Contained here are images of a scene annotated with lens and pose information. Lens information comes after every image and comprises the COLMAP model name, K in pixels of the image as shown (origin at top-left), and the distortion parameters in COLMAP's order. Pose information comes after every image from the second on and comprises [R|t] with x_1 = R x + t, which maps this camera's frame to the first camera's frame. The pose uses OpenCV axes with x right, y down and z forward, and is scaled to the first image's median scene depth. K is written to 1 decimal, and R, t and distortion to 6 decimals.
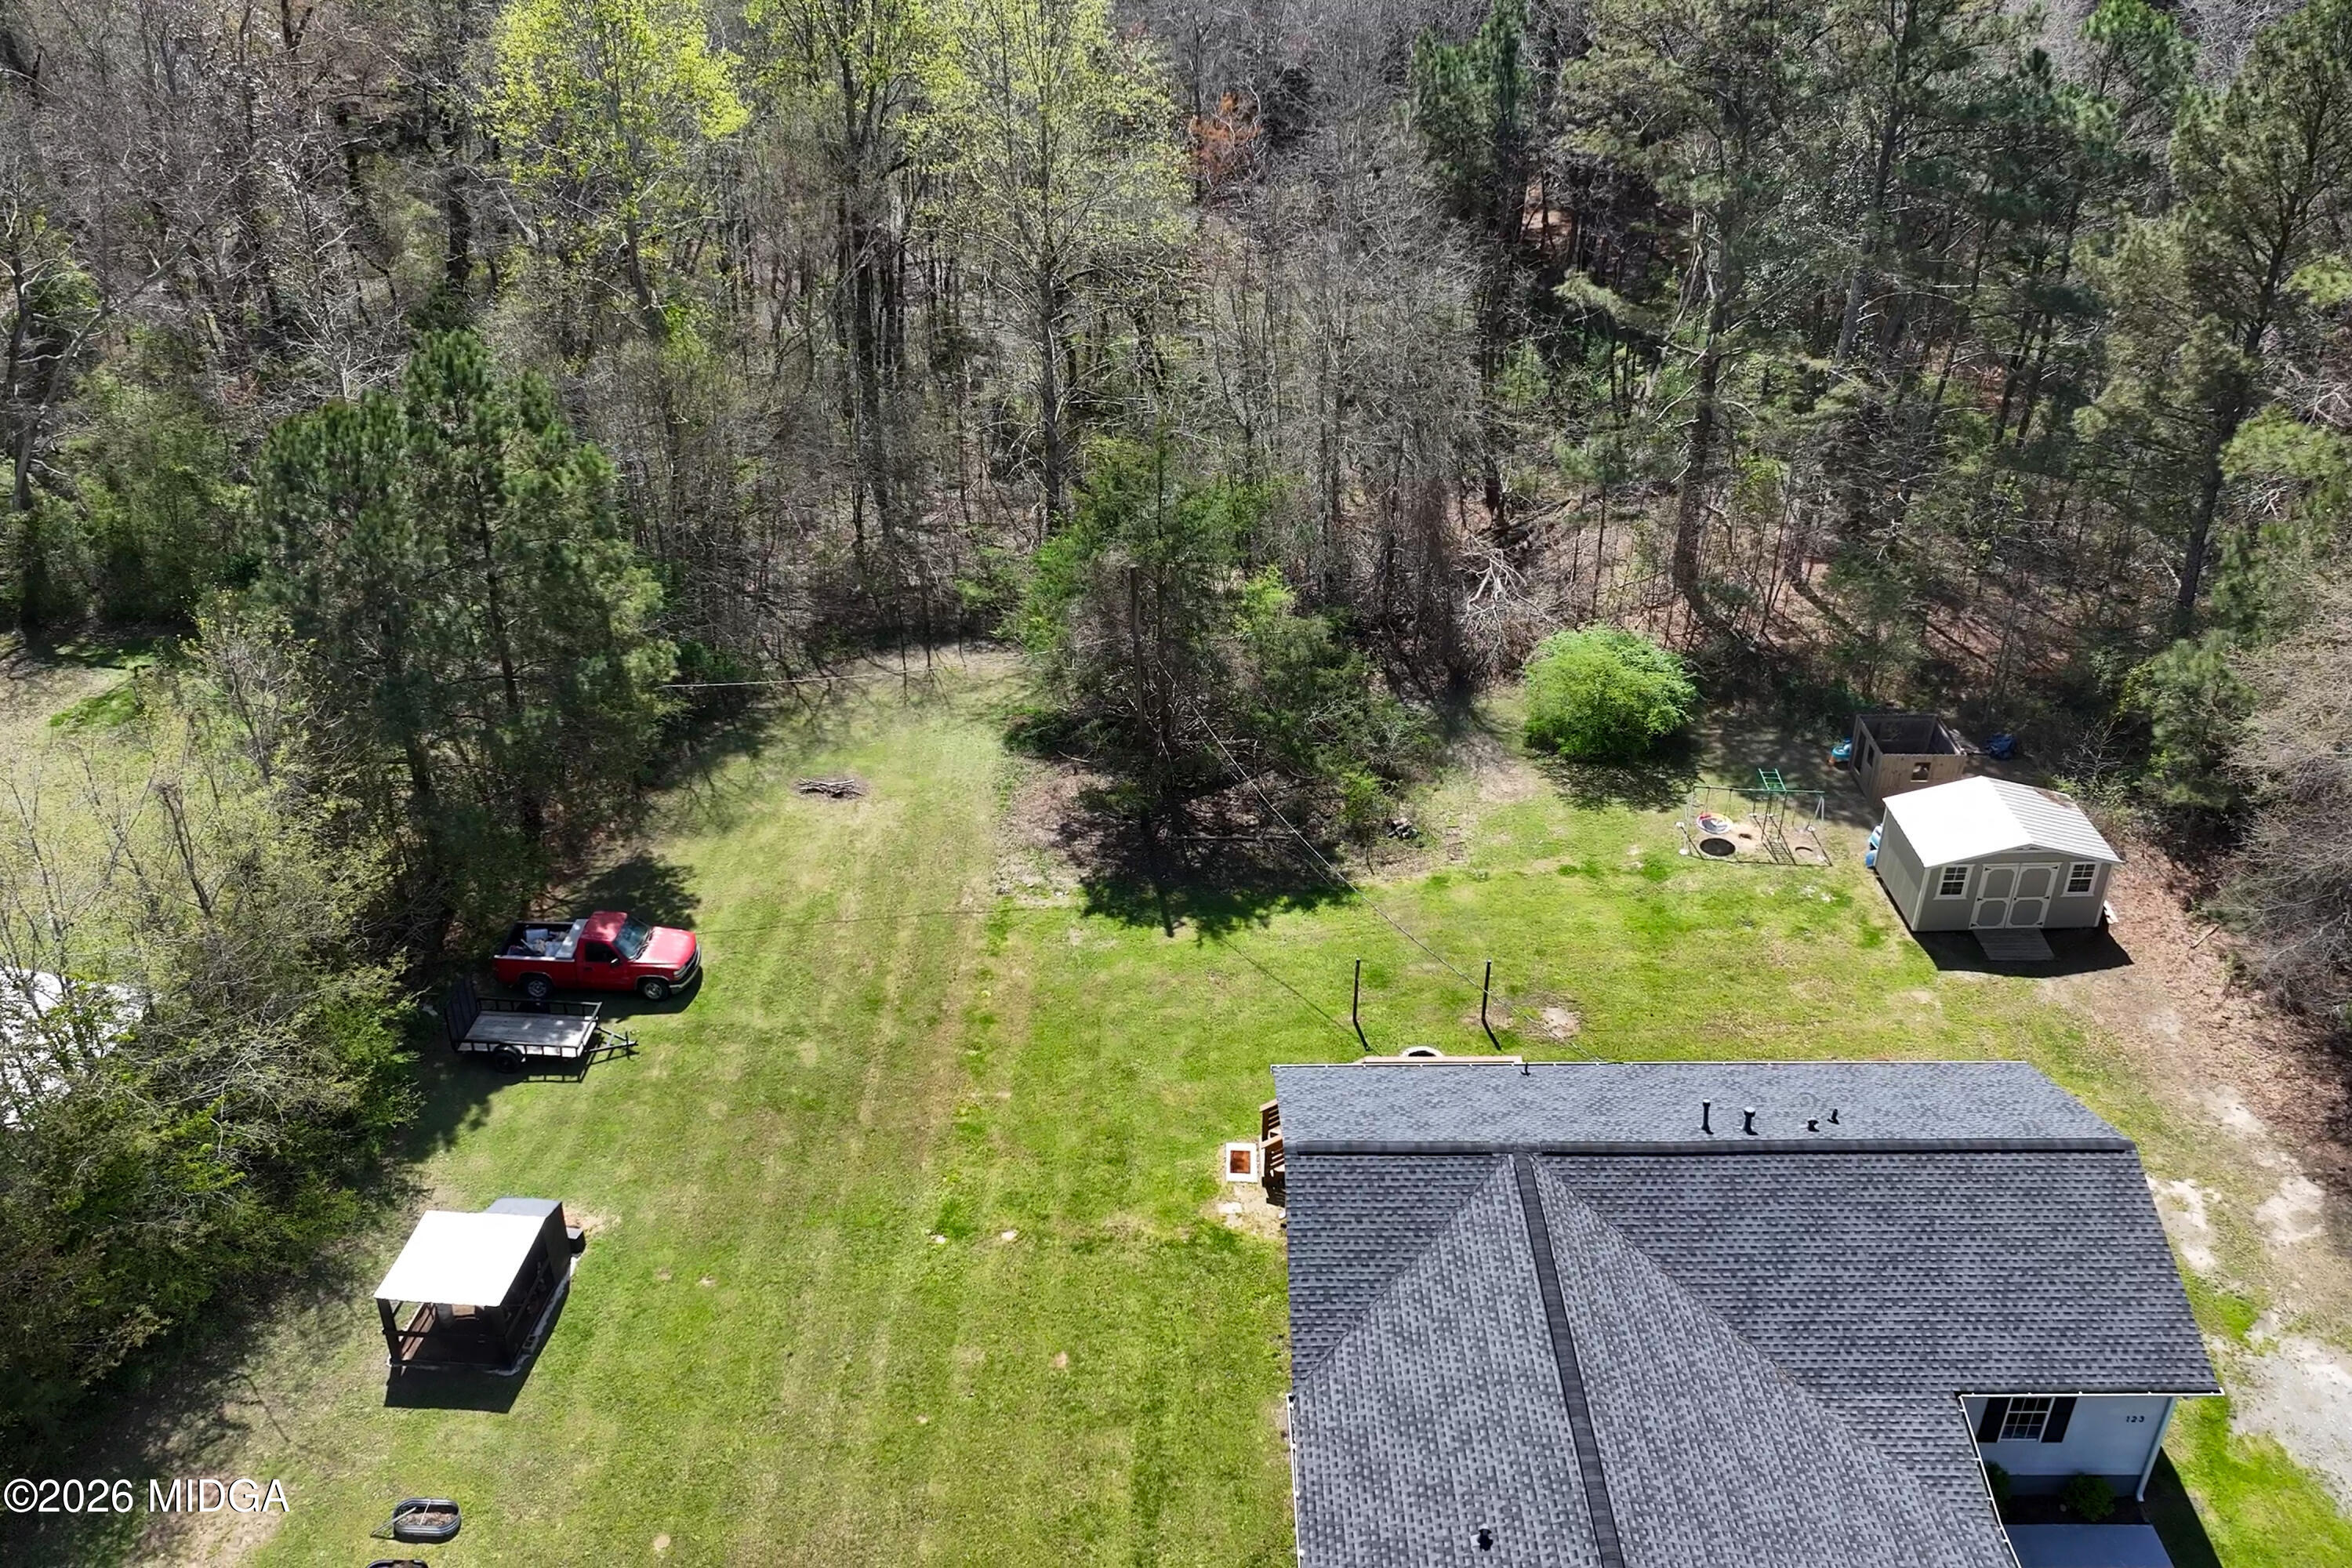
lens RADIAL K [[1917.0, 0, 1177.7], [0, 1917.0, 783.6], [0, 0, 1]] dist [-0.009726, -0.007474]
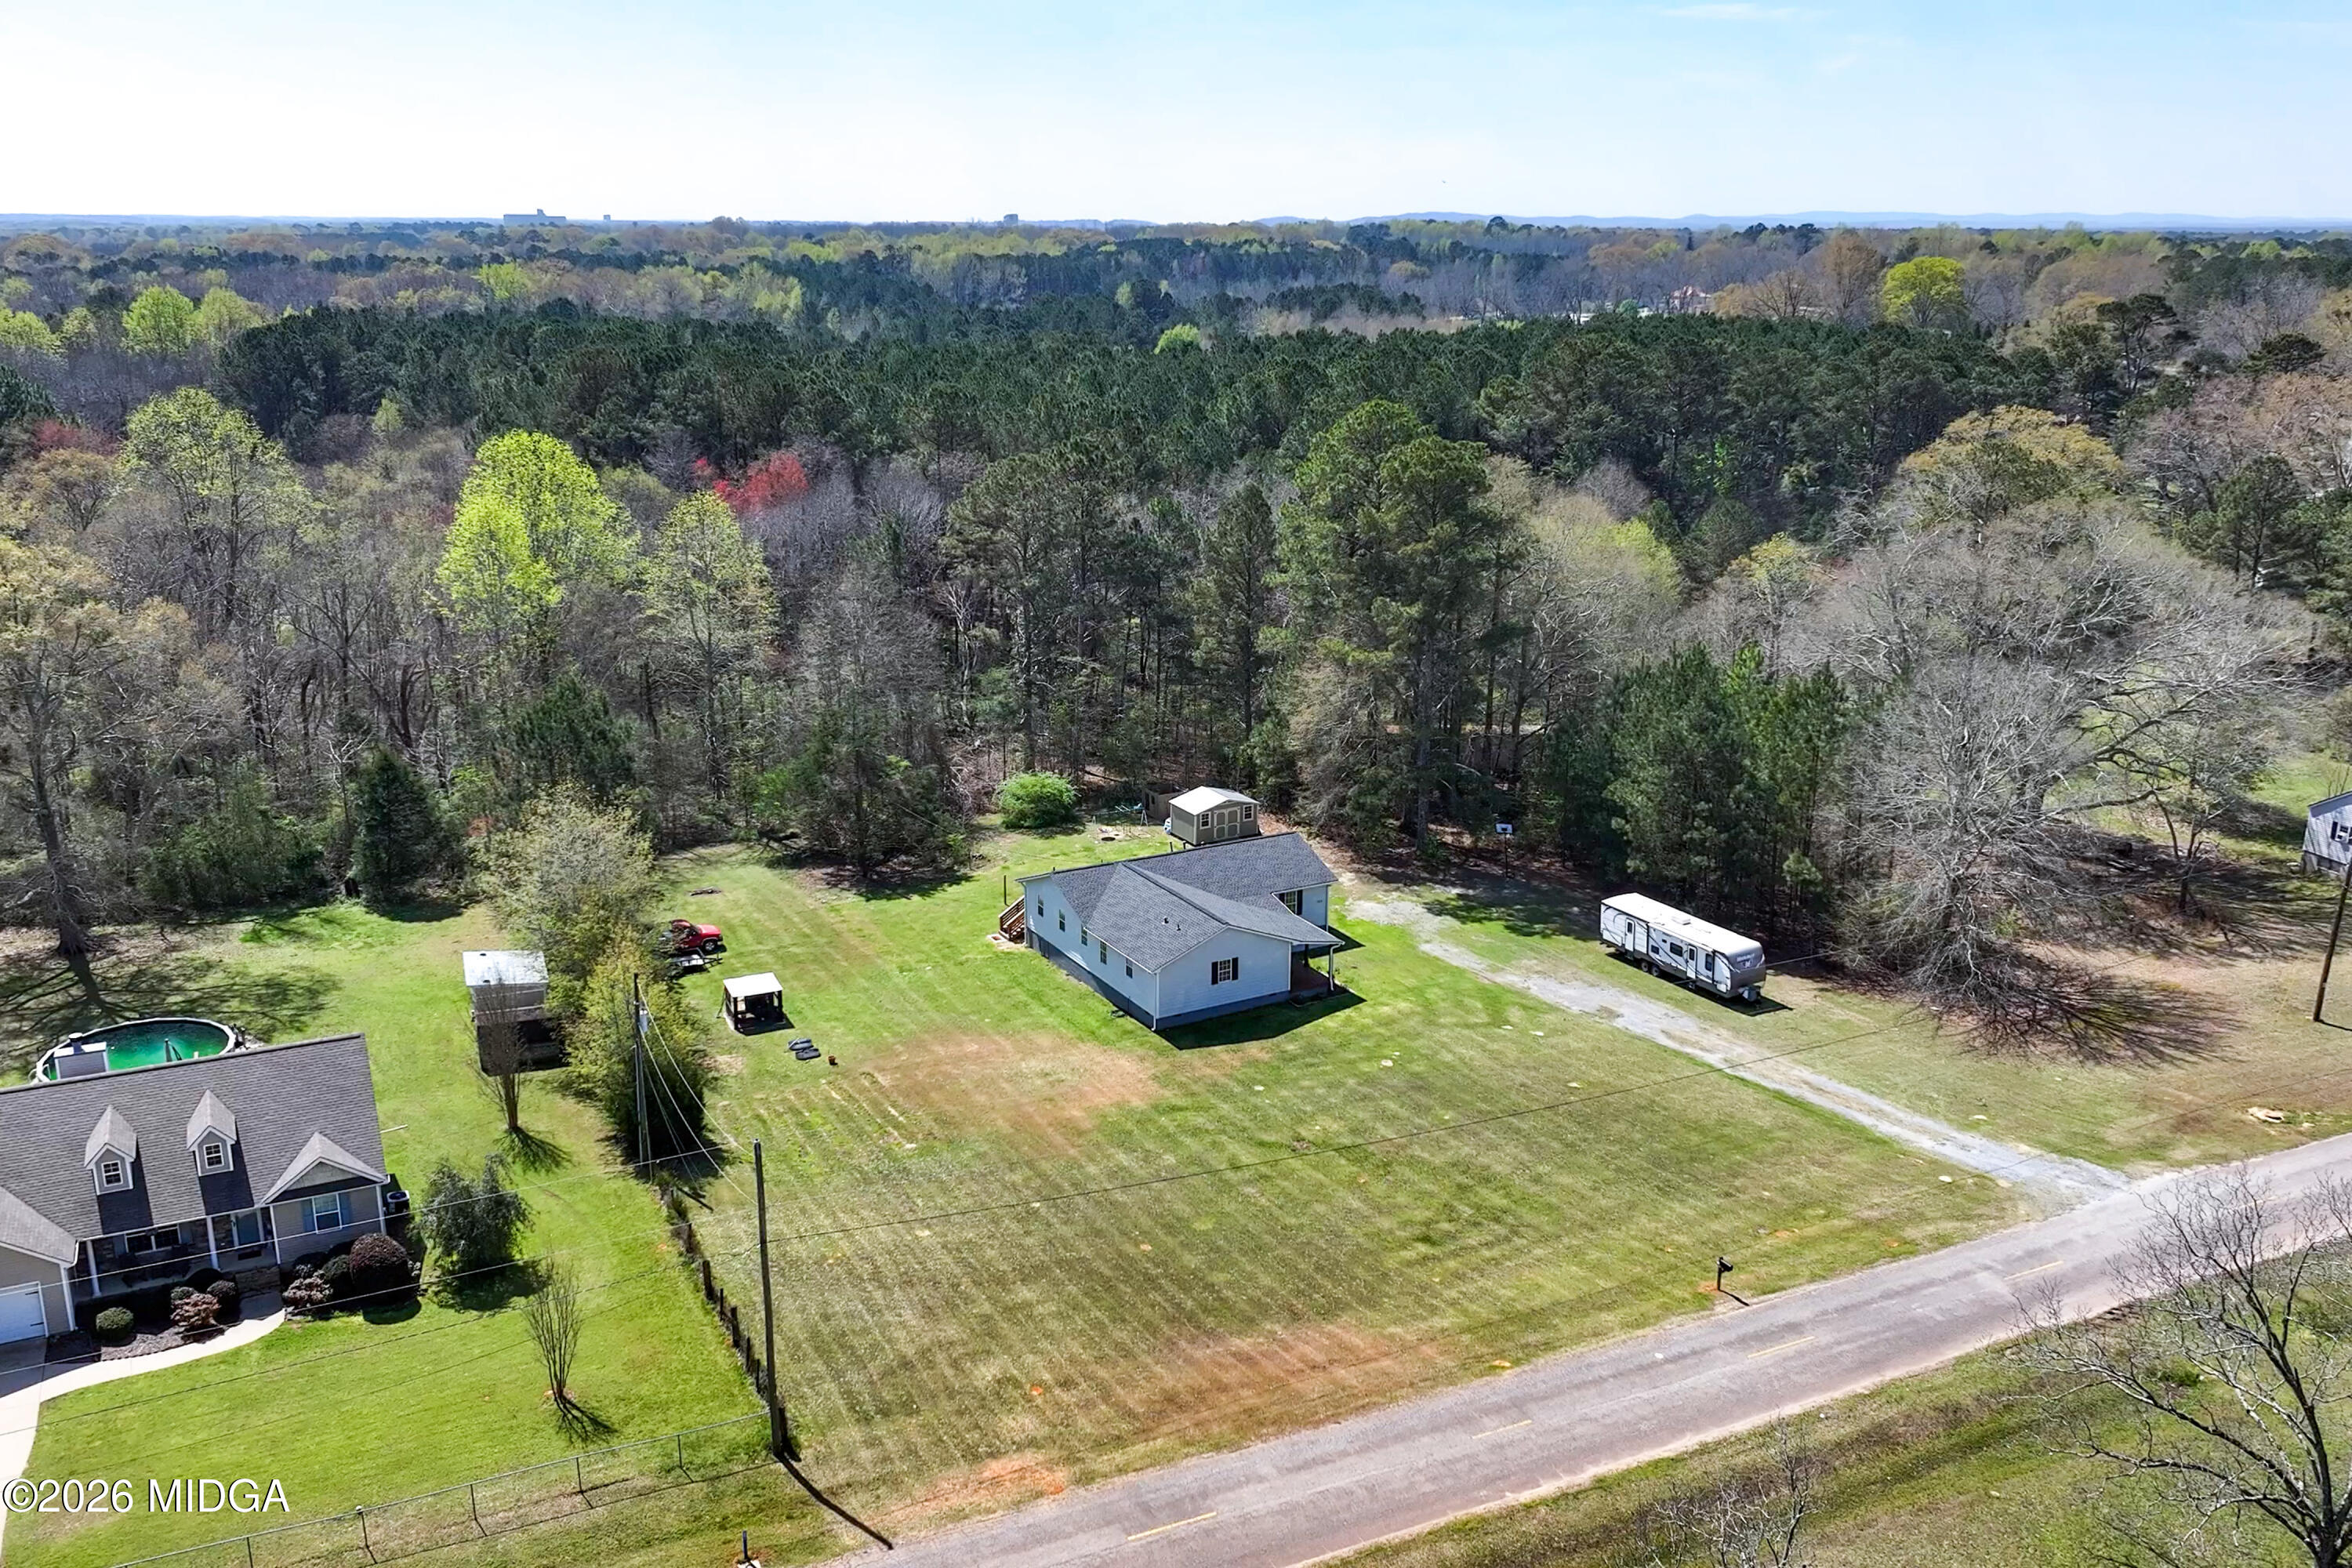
lens RADIAL K [[1917.0, 0, 1172.5], [0, 1917.0, 779.2], [0, 0, 1]] dist [-0.009726, -0.007474]
pose [[0.870207, -0.127744, 0.475838, -0.748971], [0.249036, 0.947386, -0.201098, 0.451104], [-0.425113, 0.293498, 0.856235, -1.050653]]
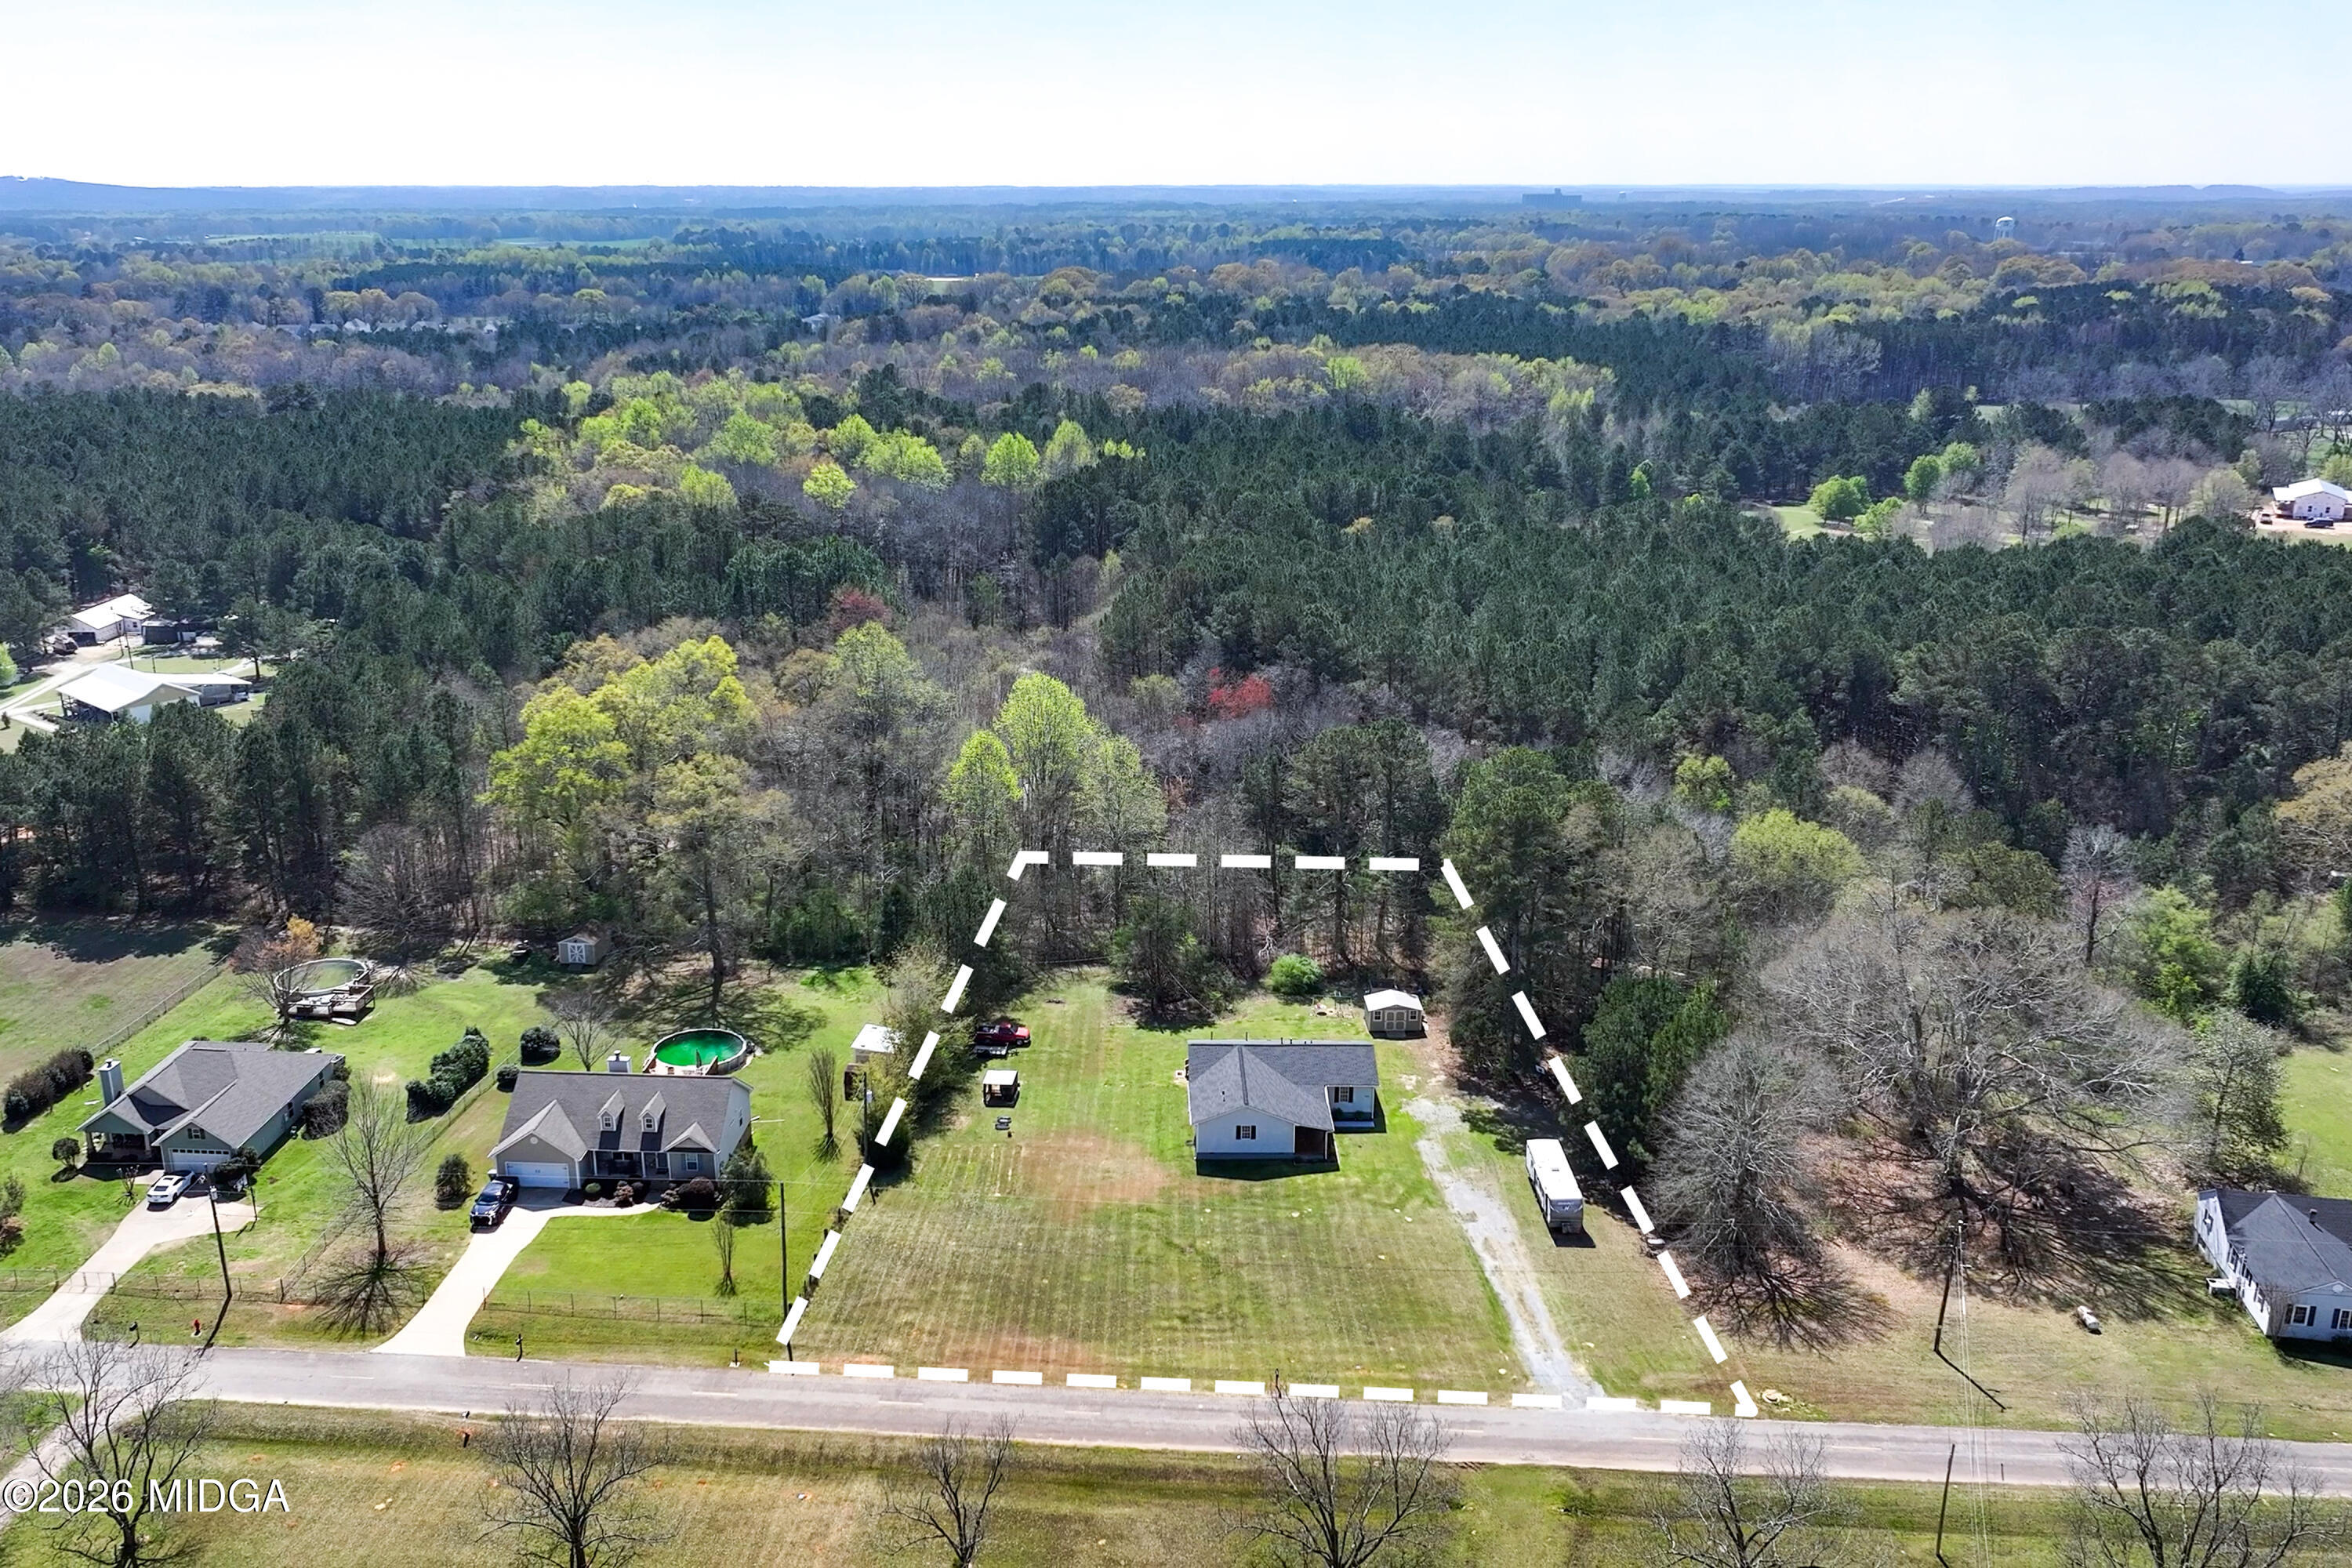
lens RADIAL K [[1917.0, 0, 1170.6], [0, 1917.0, 782.4], [0, 0, 1]] dist [-0.009726, -0.007474]
pose [[0.999874, 0.007561, 0.013935, -0.037712], [-0.003900, 0.969240, -0.246088, 0.471212], [-0.015367, 0.246003, 0.969147, -2.386318]]
